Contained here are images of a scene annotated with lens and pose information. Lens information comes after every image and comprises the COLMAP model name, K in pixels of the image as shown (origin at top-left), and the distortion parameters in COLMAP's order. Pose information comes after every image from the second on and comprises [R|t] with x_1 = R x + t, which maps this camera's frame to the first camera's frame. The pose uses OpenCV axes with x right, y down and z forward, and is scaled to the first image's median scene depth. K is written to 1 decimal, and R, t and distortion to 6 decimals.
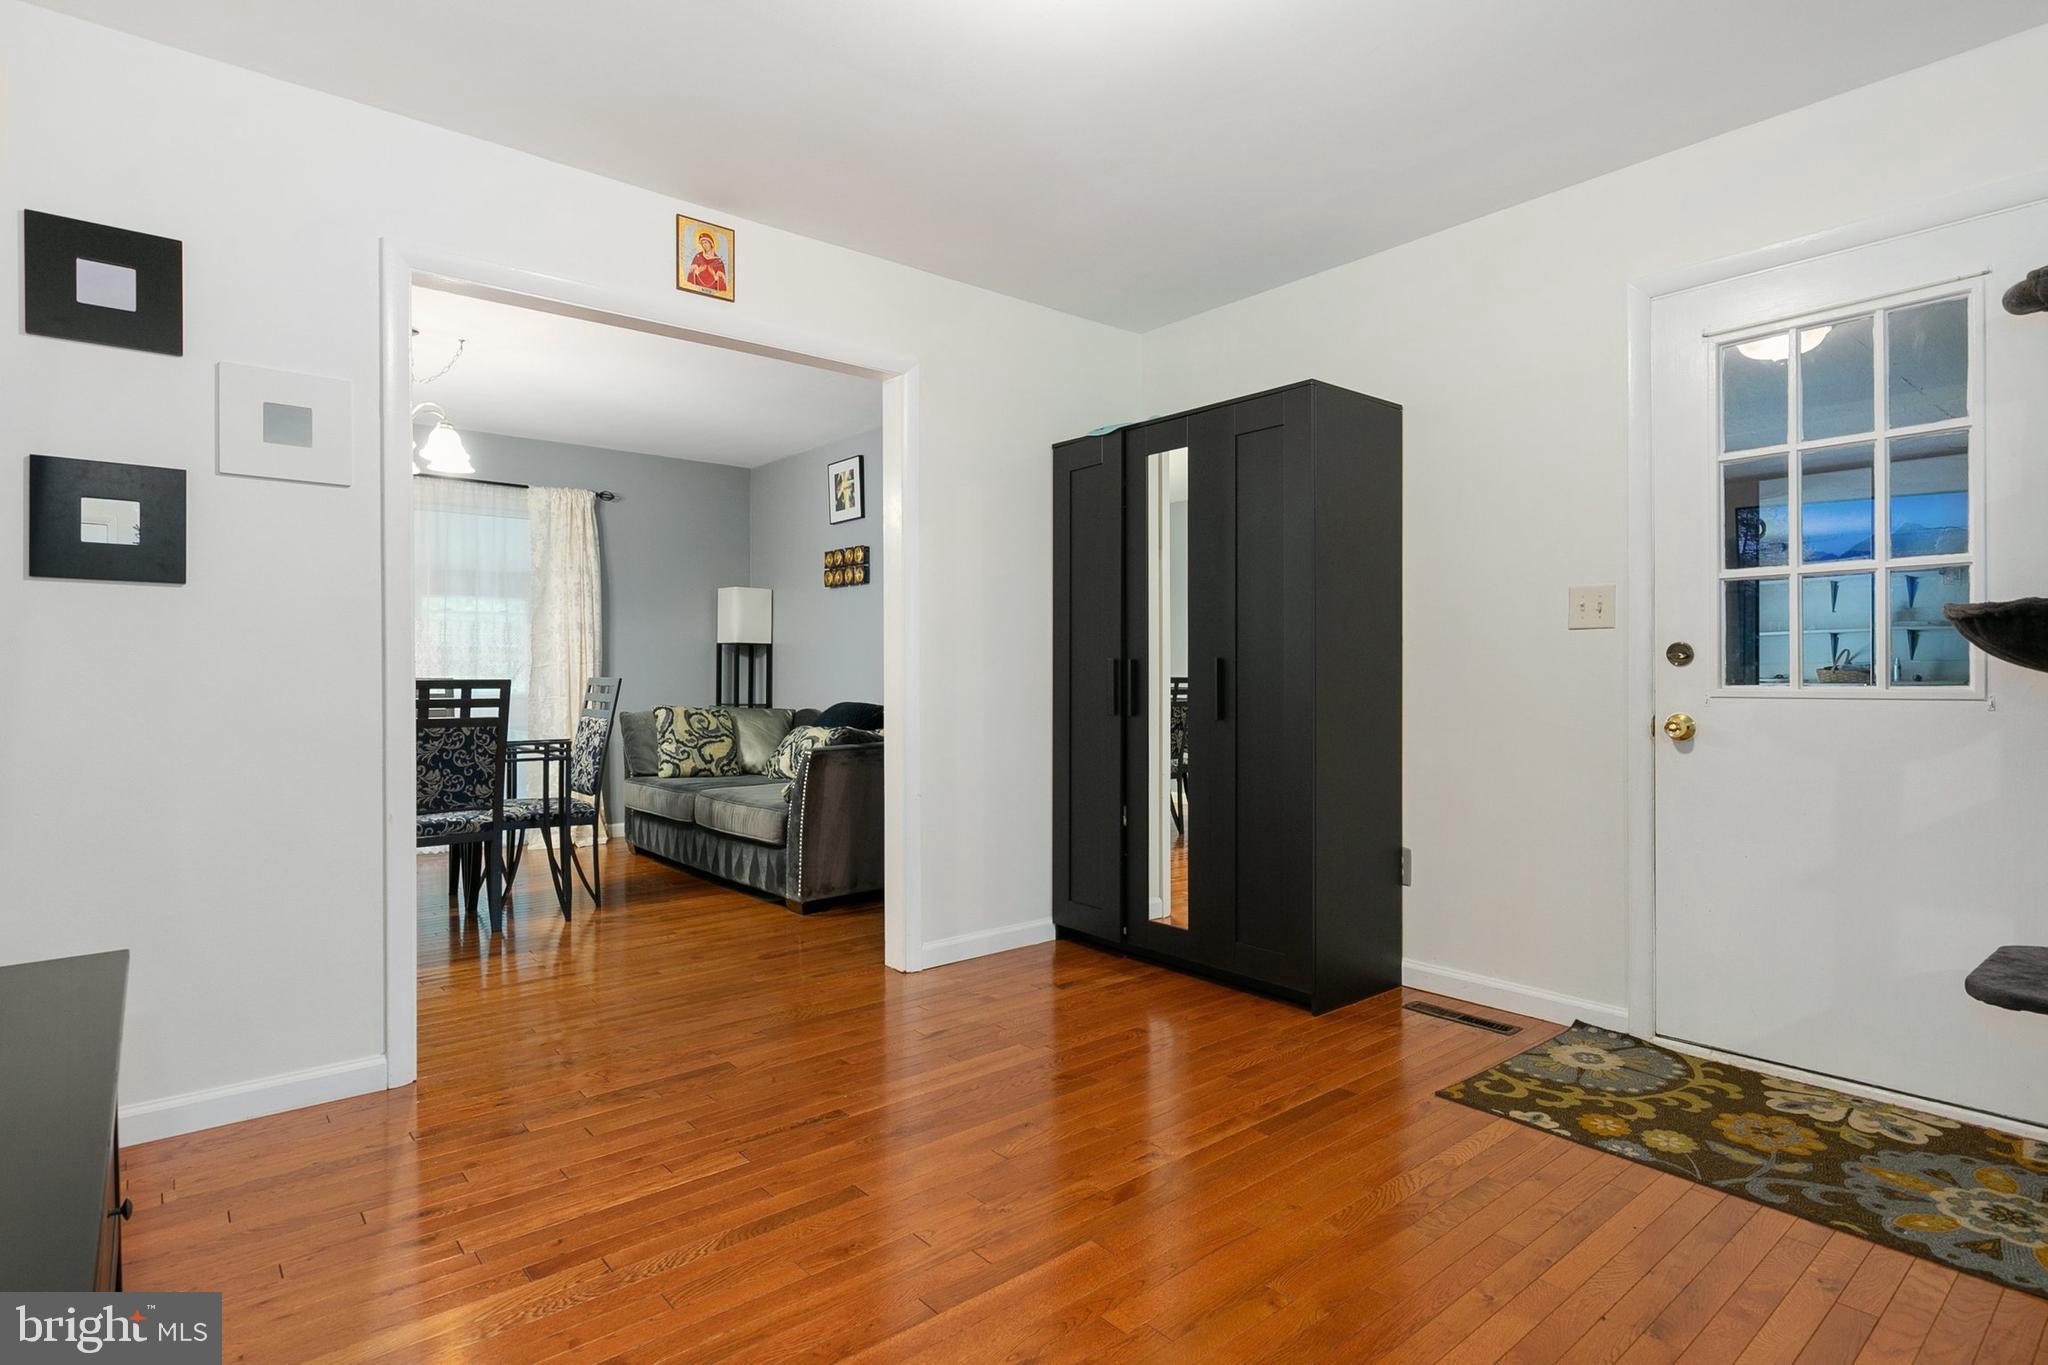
lens RADIAL K [[1043.0, 0, 1024.0], [0, 1043.0, 682.5], [0, 0, 1]] dist [-0.000811, 0.000067]
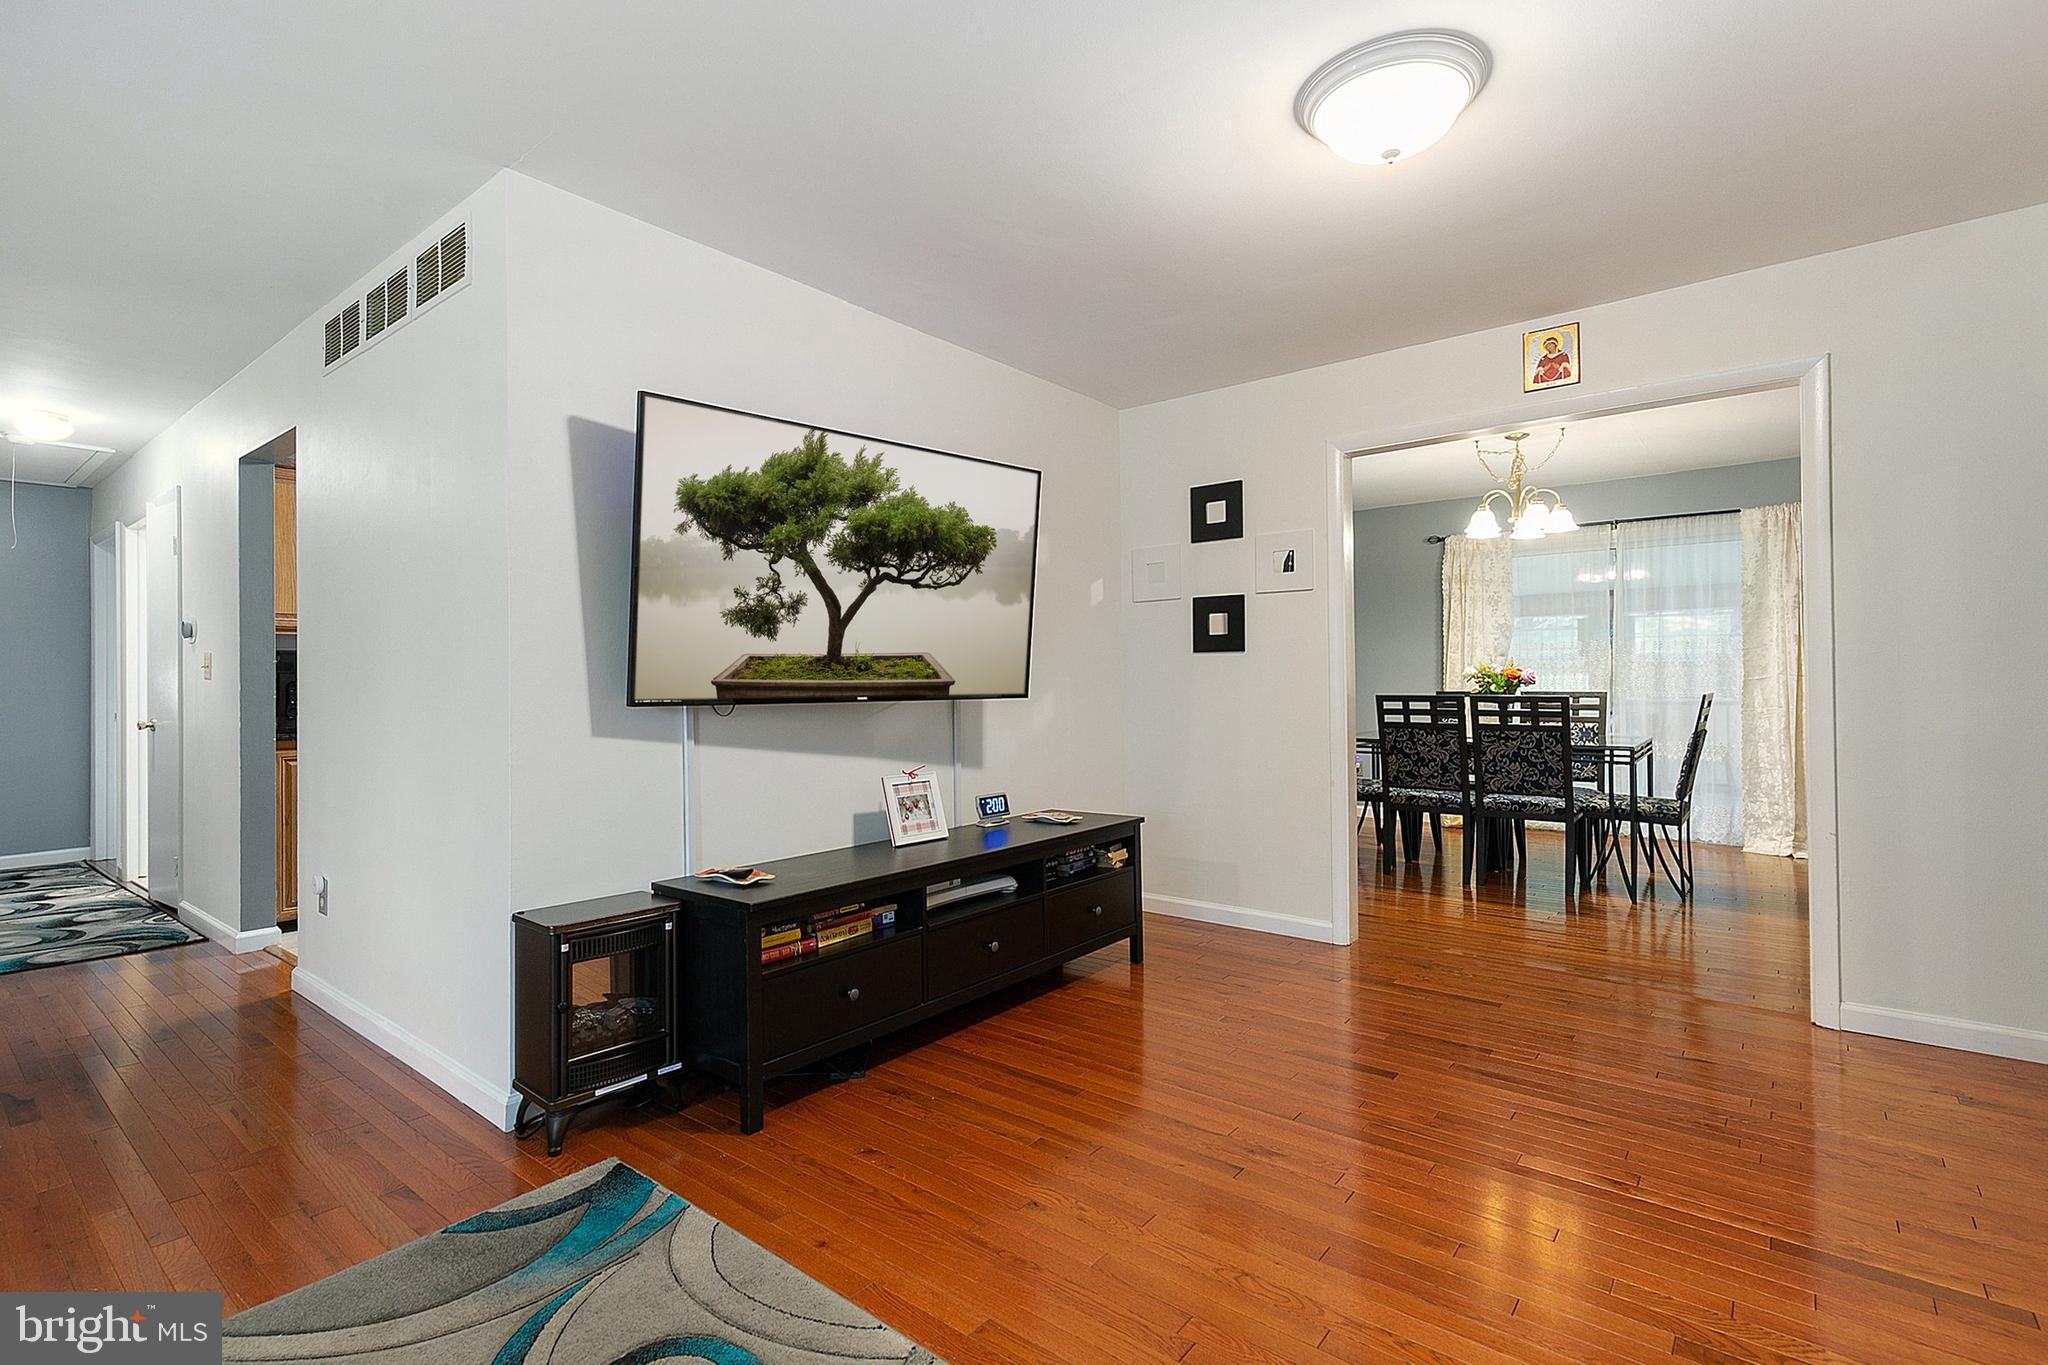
lens RADIAL K [[947.7, 0, 1019.9], [0, 947.7, 676.4], [0, 0, 1]] dist [0.007982, -0.000255]
pose [[0.189720, -0.005048, -0.981825, 0.616393], [0.002405, 0.999986, -0.004676, -0.027413], [0.981835, -0.001474, 0.189729, 0.163553]]
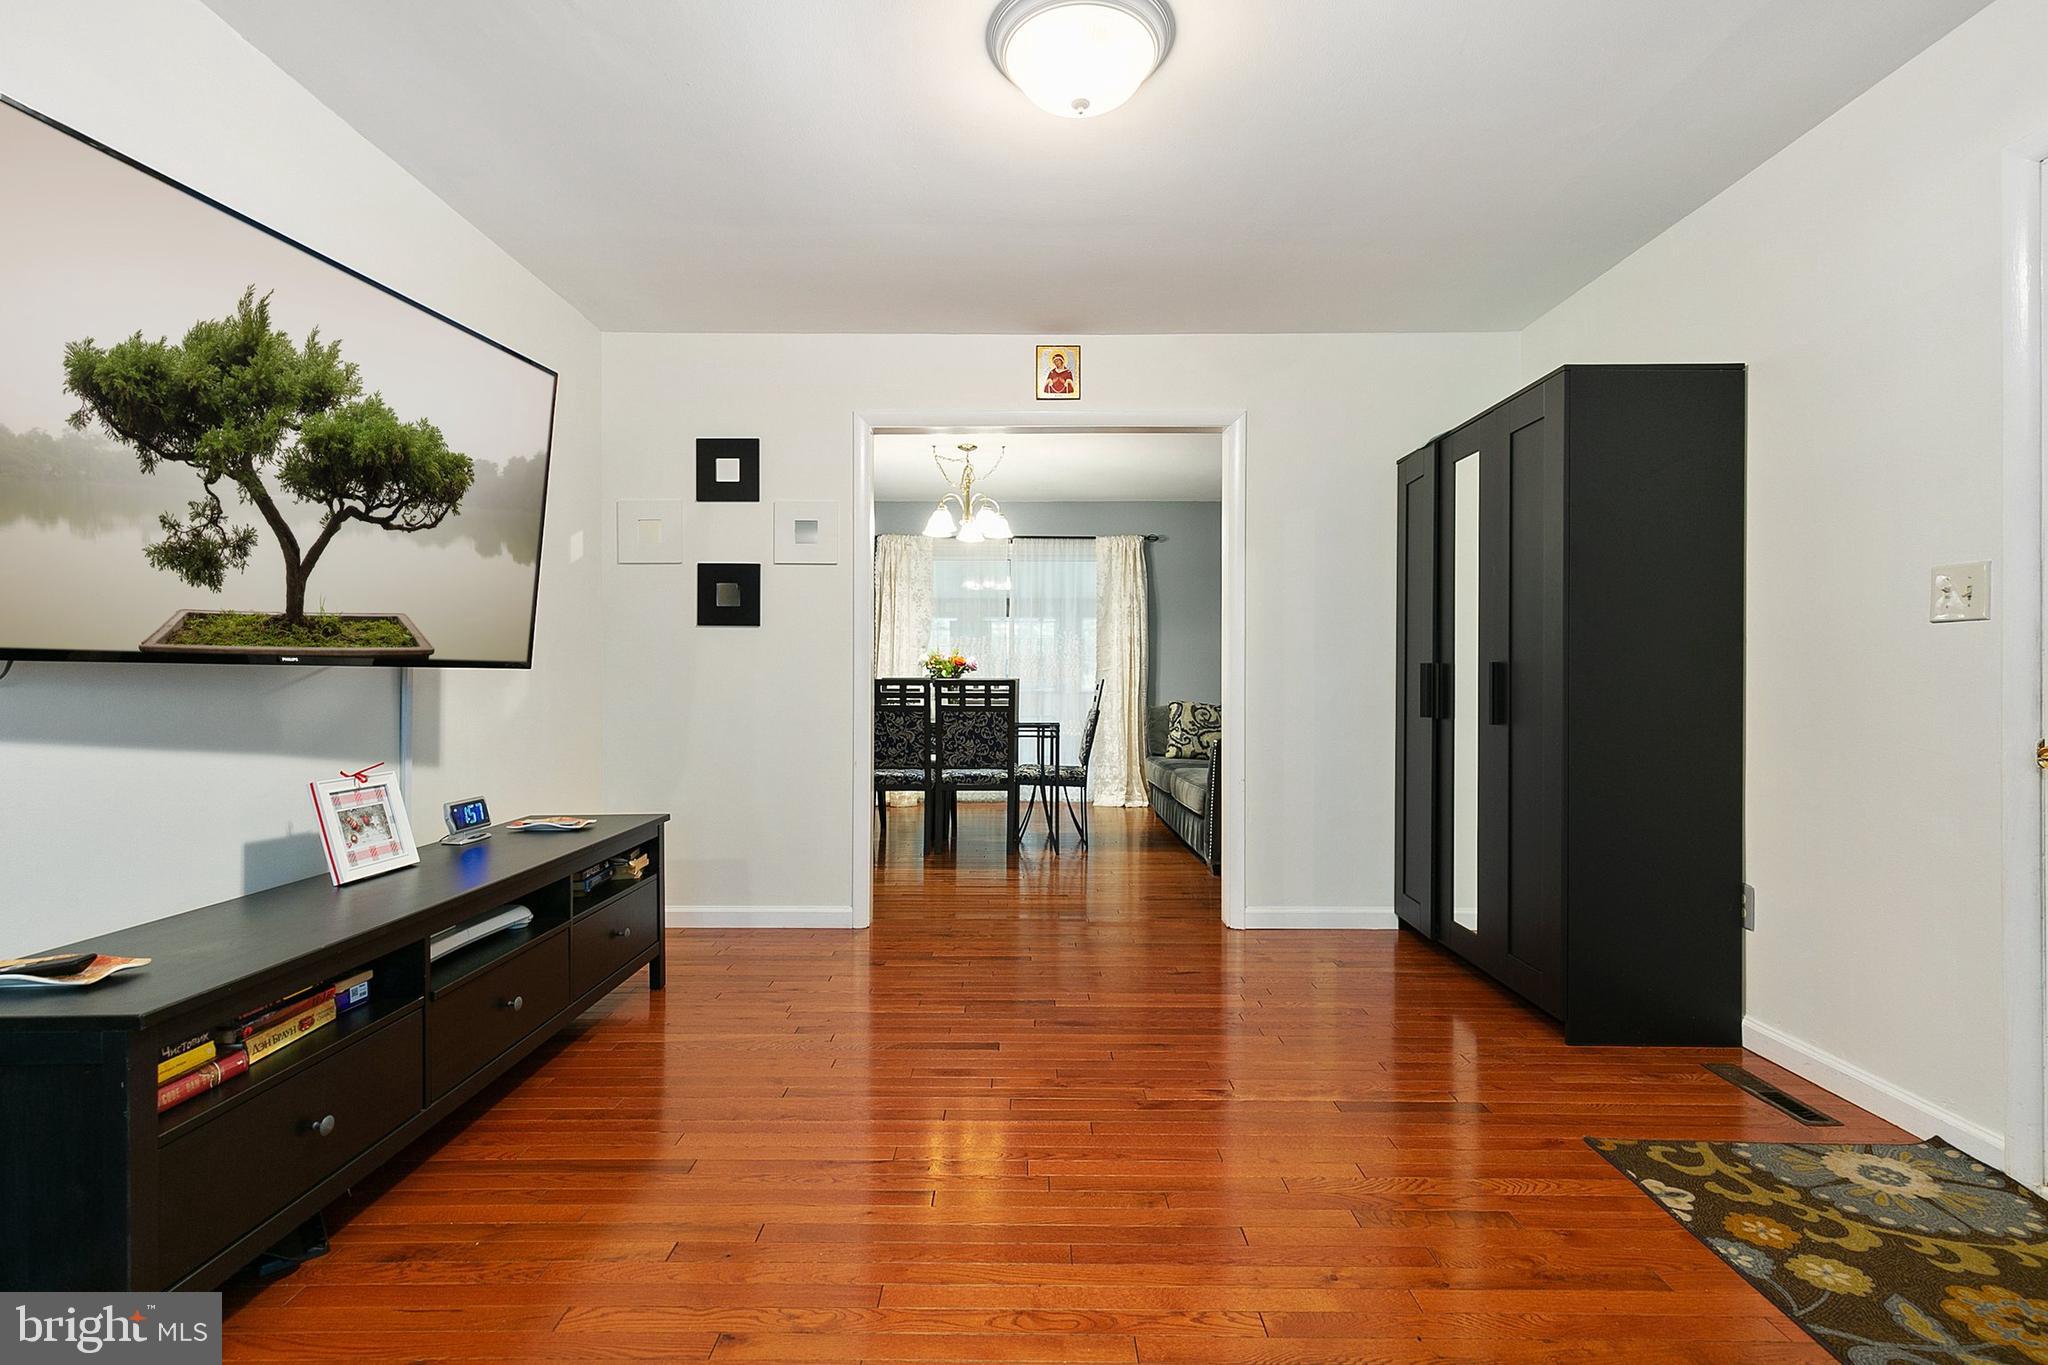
lens RADIAL K [[919.8, 0, 1021.1], [0, 919.8, 680.8], [0, 0, 1]] dist [0.007543, -0.001441]
pose [[0.763102, 0.006809, -0.646242, 0.405835], [-0.008584, 0.999963, 0.000400, -0.002327], [0.646221, 0.005242, 0.763133, 0.046441]]
